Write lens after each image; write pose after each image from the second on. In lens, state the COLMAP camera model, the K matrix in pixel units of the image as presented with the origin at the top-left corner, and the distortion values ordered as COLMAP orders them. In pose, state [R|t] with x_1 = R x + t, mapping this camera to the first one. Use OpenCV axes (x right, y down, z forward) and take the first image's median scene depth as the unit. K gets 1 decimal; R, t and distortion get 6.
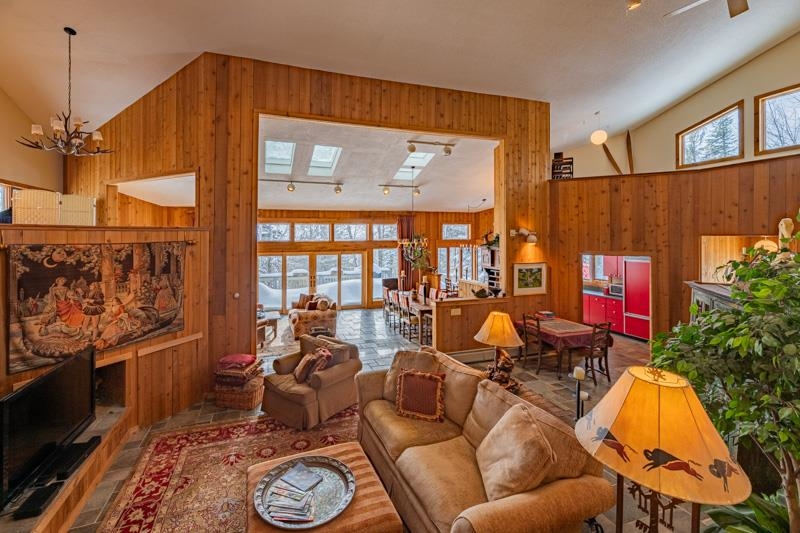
lens RADIAL K [[330.3, 0, 380.5], [0, 330.3, 238.9], [0, 0, 1]] dist [0.001584, 0.000268]
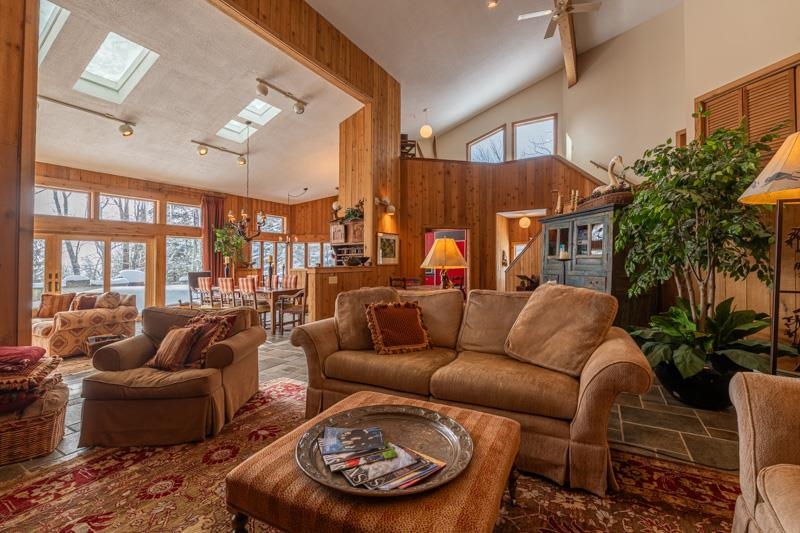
lens RADIAL K [[339.3, 0, 388.4], [0, 339.3, 258.9], [0, 0, 1]] dist [-0.000390, -0.000039]
pose [[0.764343, -0.000684, 0.644809, -0.228931], [0.011911, 0.999844, -0.013058, 0.169447], [-0.644699, 0.017661, 0.764232, 0.205777]]
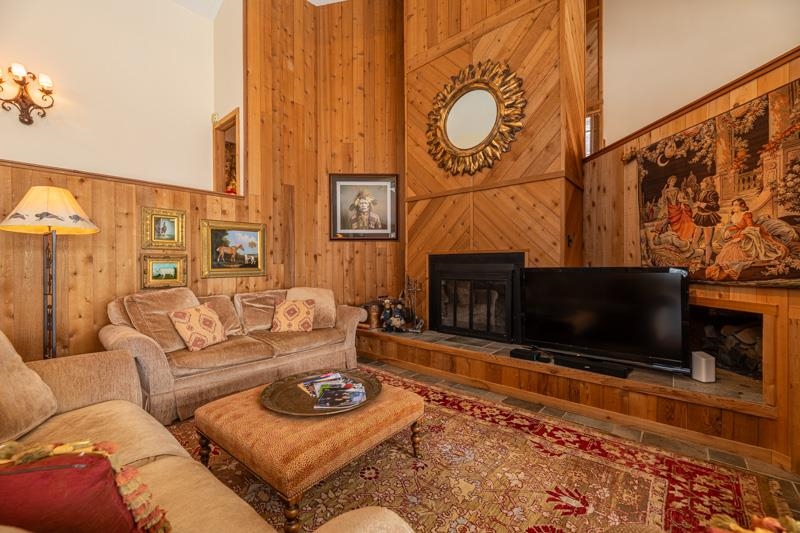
lens RADIAL K [[323.3, 0, 406.1], [0, 323.3, 267.1], [0, 0, 1]] dist [0.001282, -0.000168]
pose [[-0.854895, 0.013041, -0.518638, 0.000686], [0.010733, 0.999915, 0.007452, 0.165120], [0.518691, 0.000804, -0.854962, 0.680691]]
